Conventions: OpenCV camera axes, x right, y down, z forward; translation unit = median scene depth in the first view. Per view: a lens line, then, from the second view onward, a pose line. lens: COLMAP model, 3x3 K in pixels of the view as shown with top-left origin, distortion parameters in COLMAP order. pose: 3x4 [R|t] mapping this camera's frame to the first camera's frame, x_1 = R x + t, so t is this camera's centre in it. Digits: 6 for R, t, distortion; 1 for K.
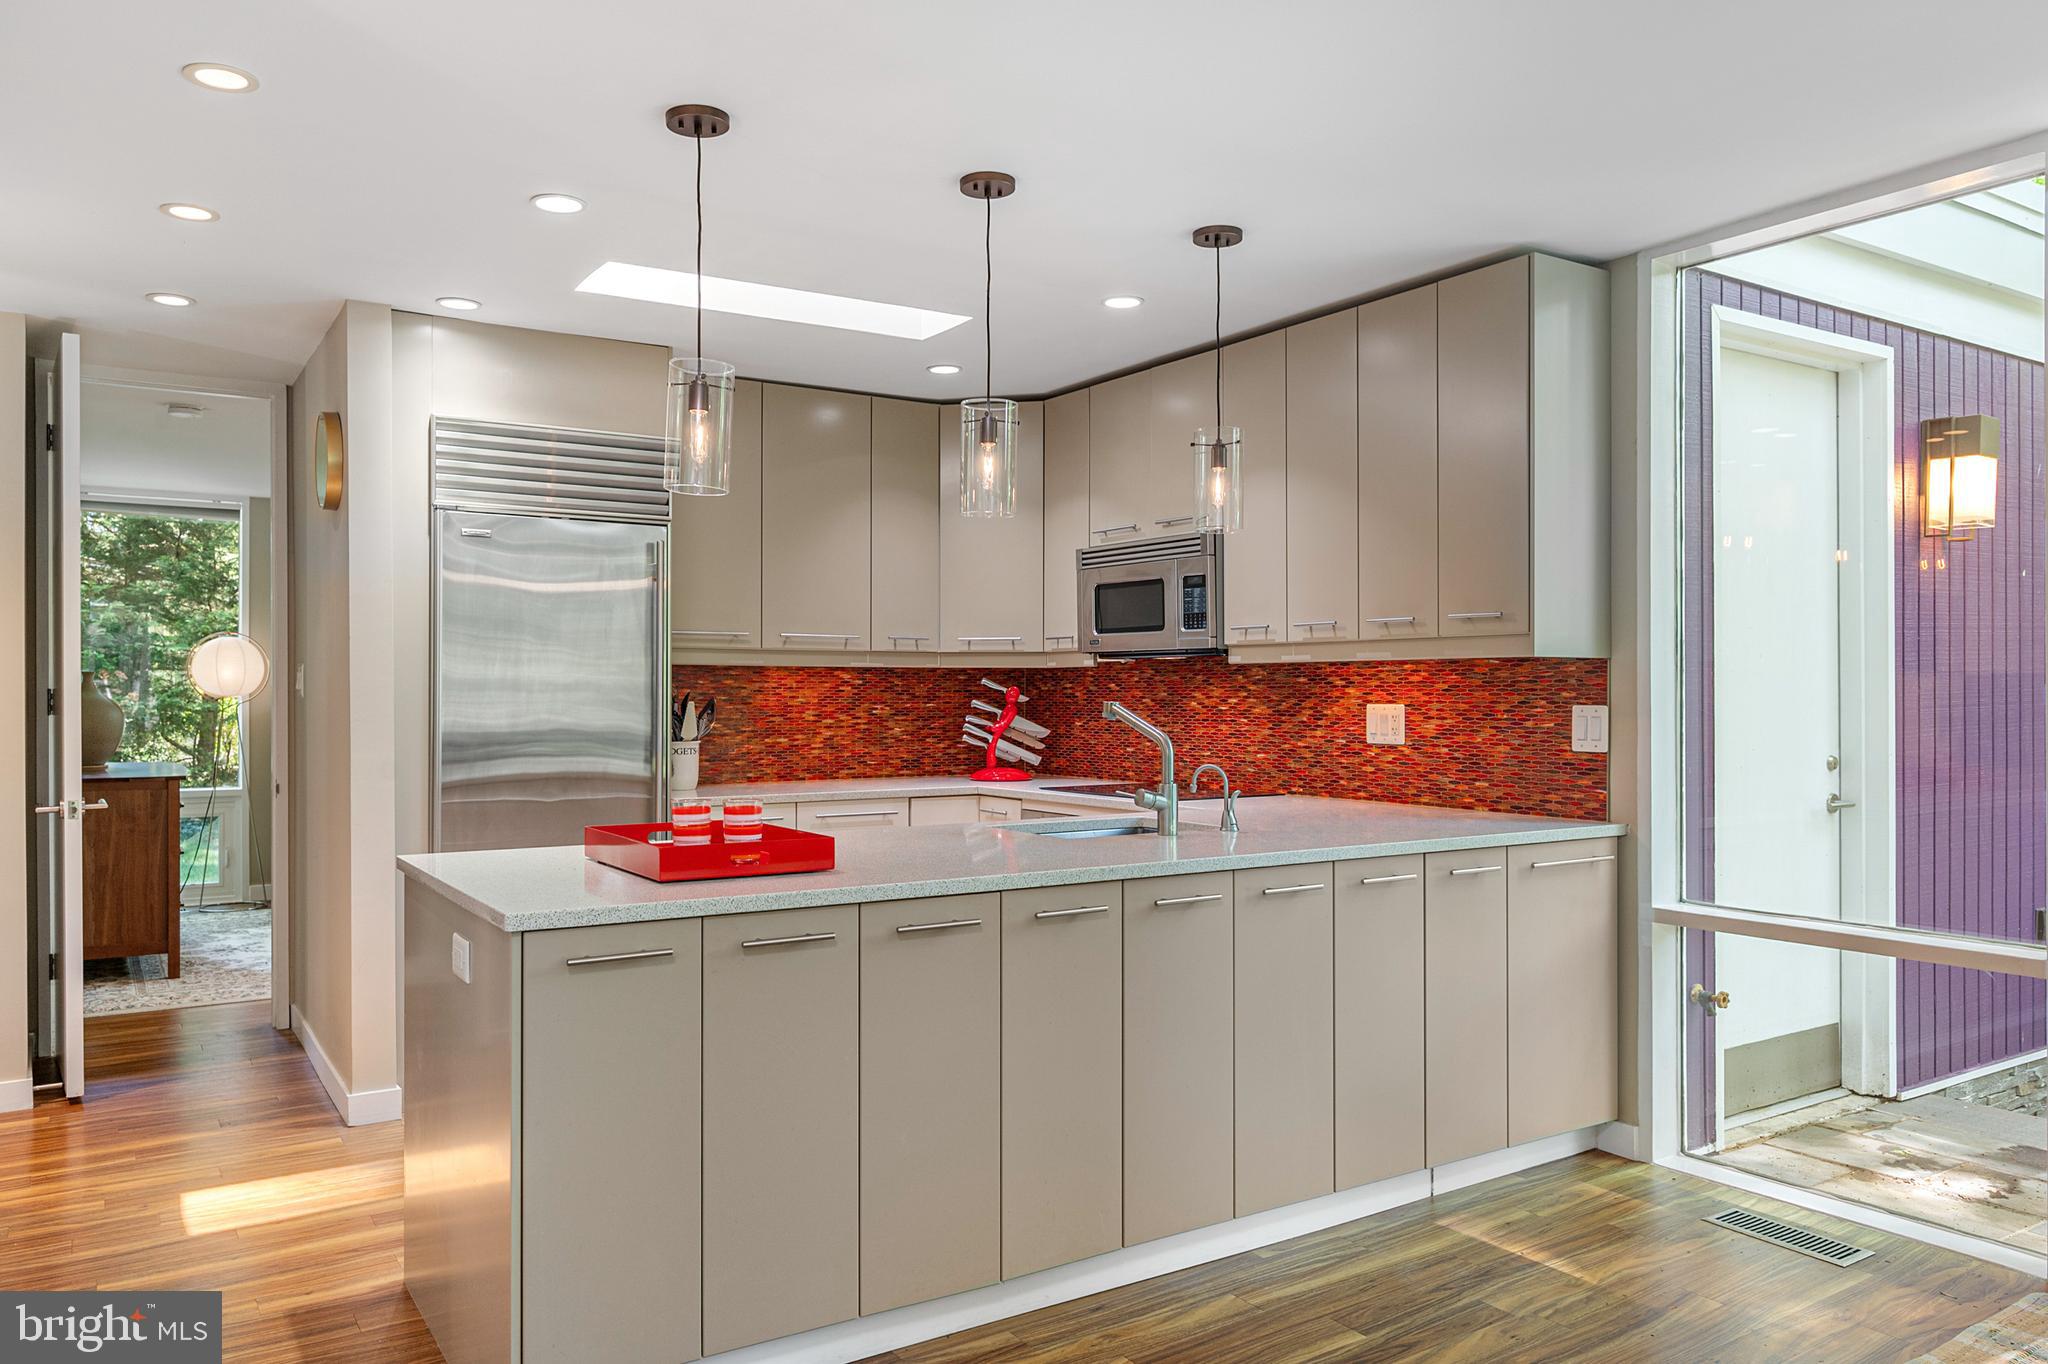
lens RADIAL K [[1432.8, 0, 1038.9], [0, 1432.8, 691.0], [0, 0, 1]] dist [-0.005919, 0.001604]
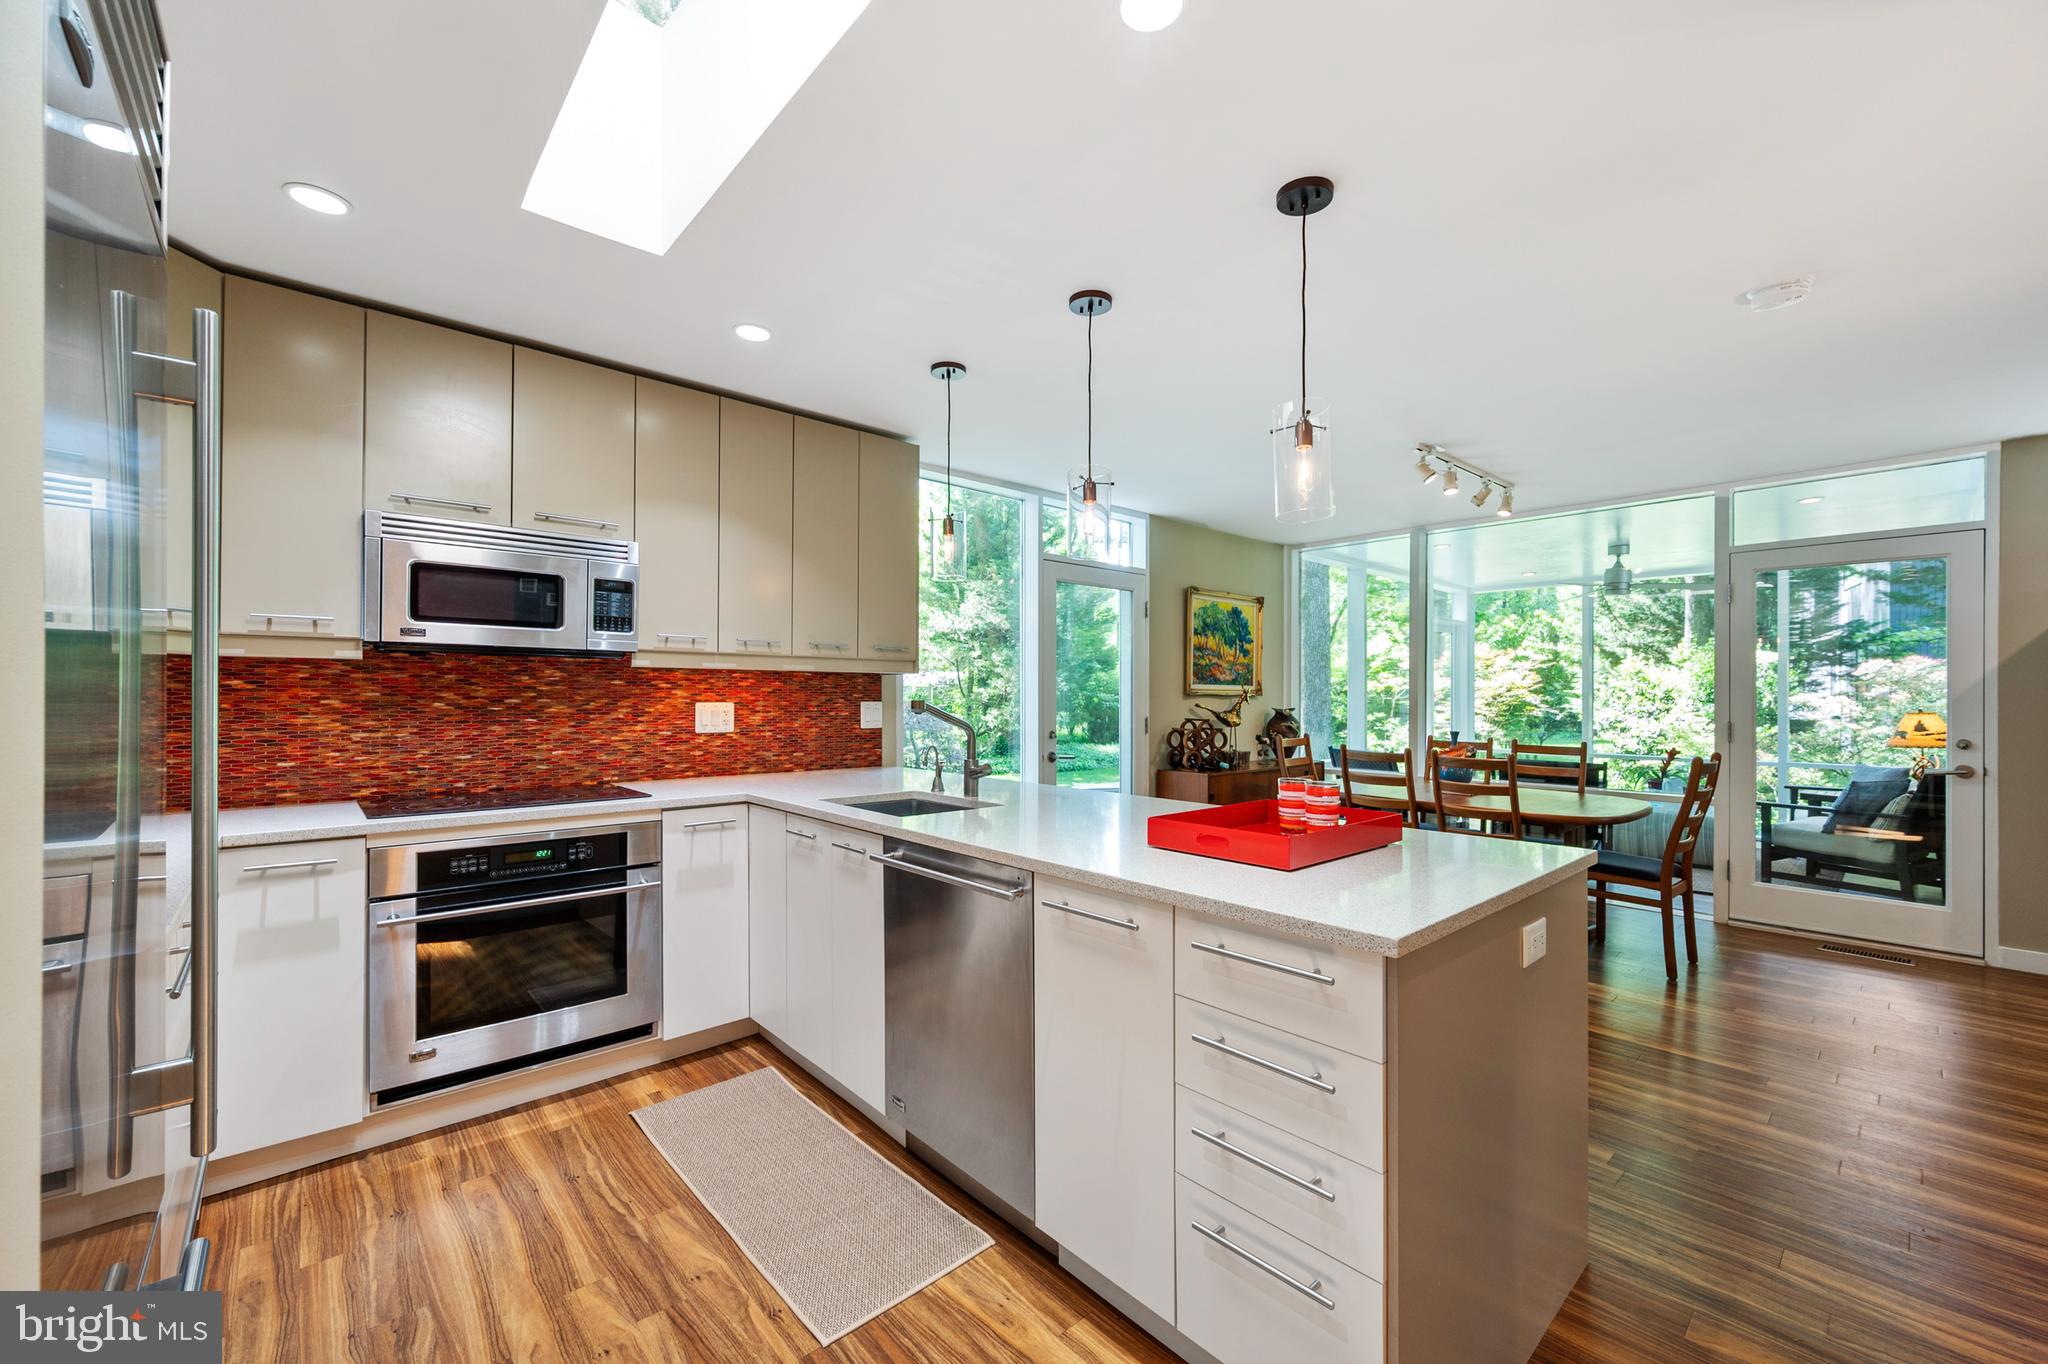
lens RADIAL K [[813.8, 0, 1027.5], [0, 813.8, 697.8], [0, 0, 1]] dist [0.000760, -0.000629]
pose [[-0.140474, 0.000965, 0.990084, -0.539861], [-0.001239, 0.999999, -0.001151, 0.005153], [-0.990084, -0.001388, -0.140473, 0.811477]]
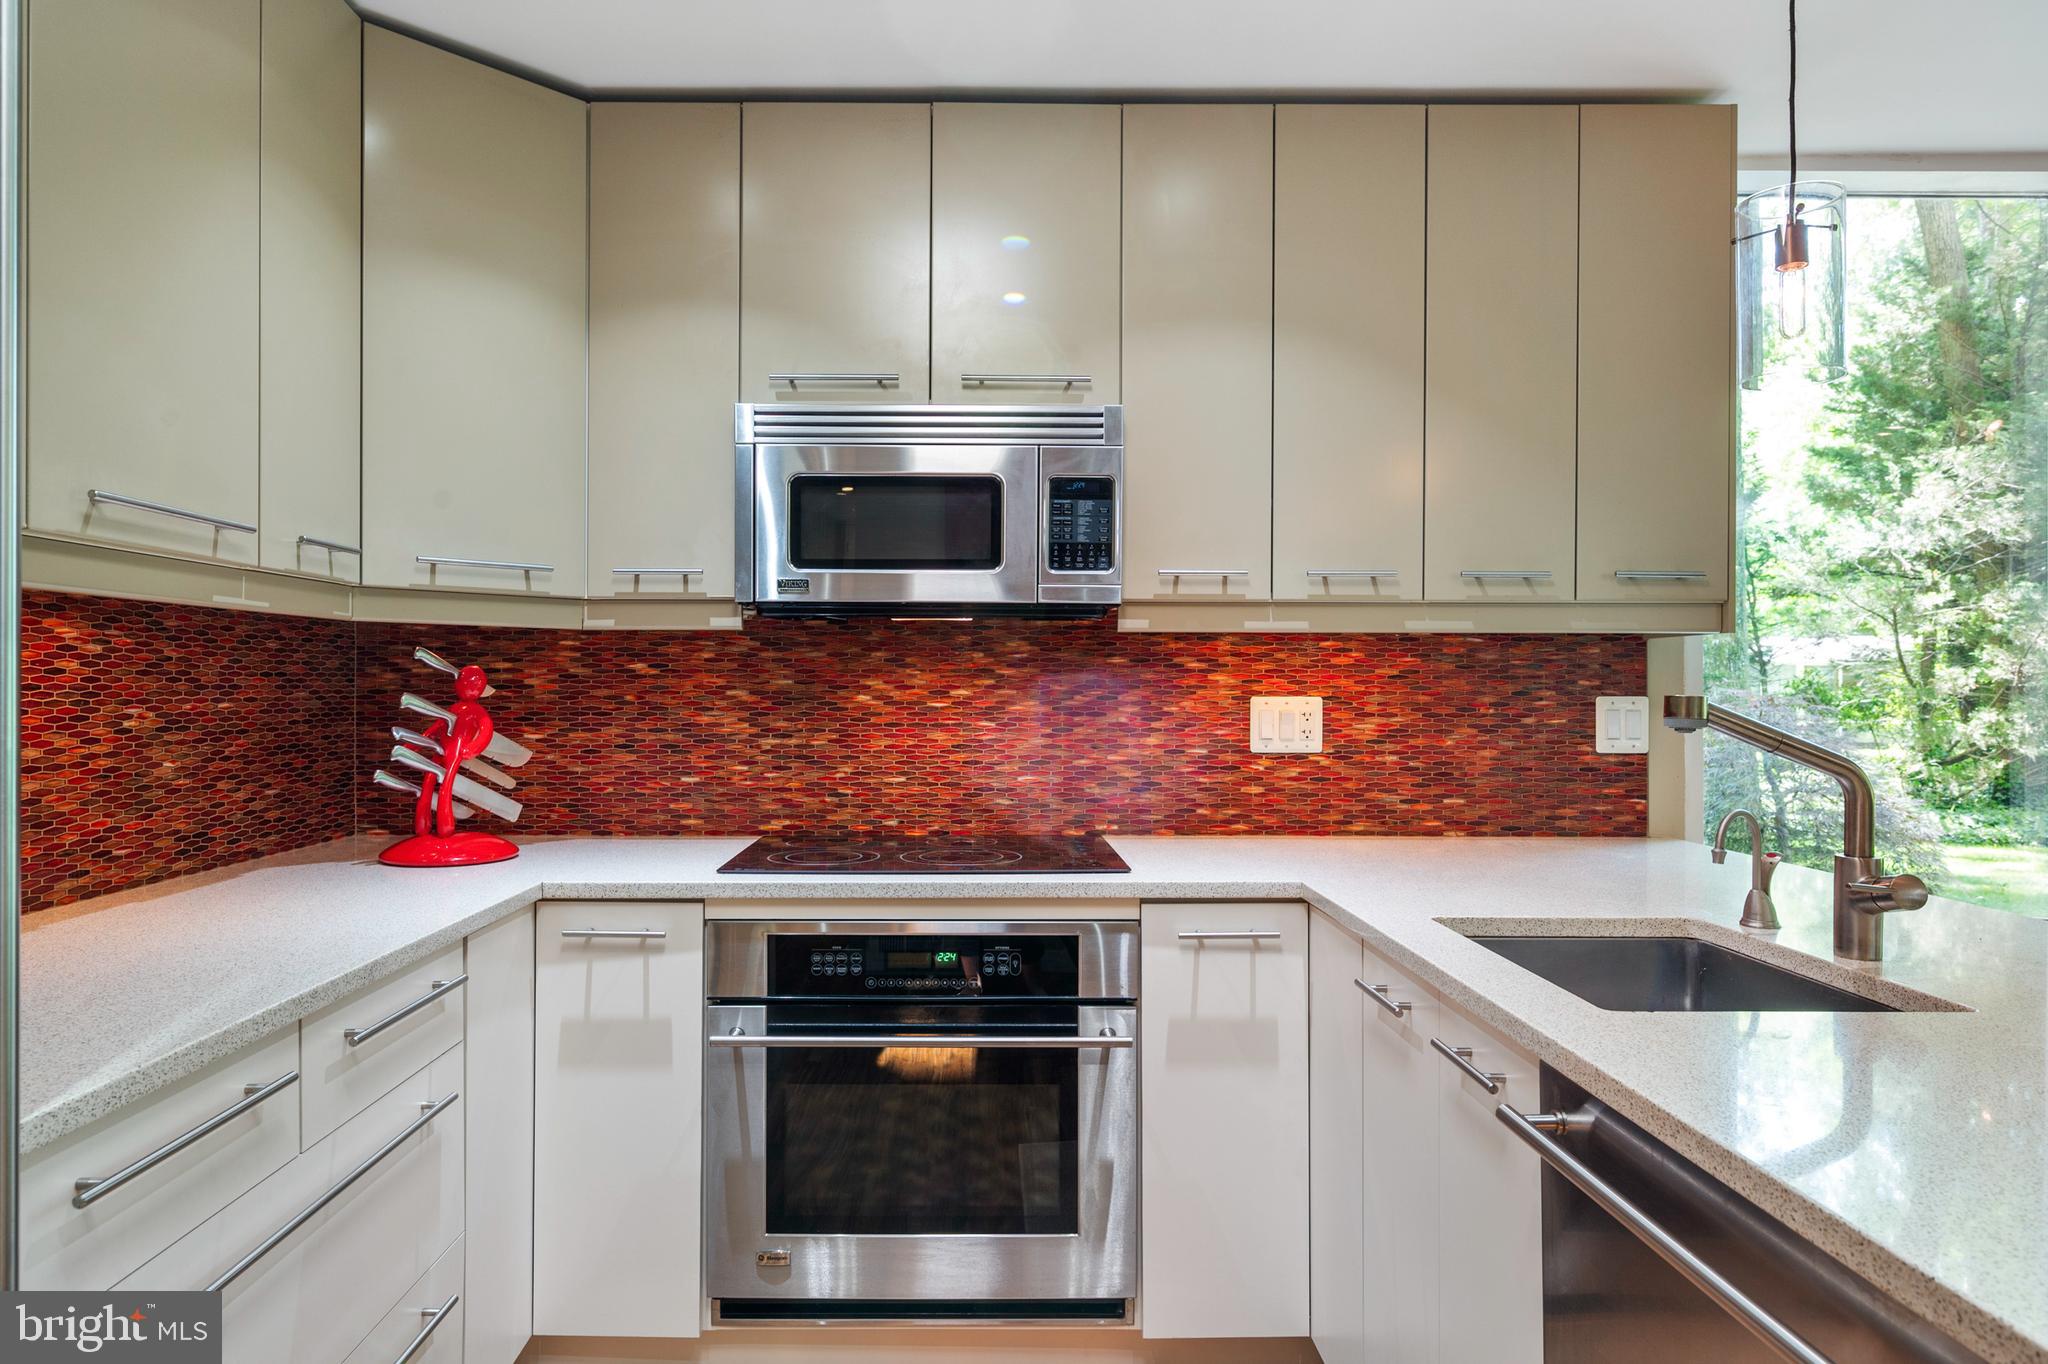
lens RADIAL K [[1230.6, 0, 989.5], [0, 1230.6, 687.9], [0, 0, 1]] dist [0.001997, 0.001881]
pose [[0.552056, -0.000103, 0.833807, -0.341627], [-0.002489, 0.999995, 0.001771, 0.004154], [-0.833803, -0.003053, 0.552053, 0.779498]]
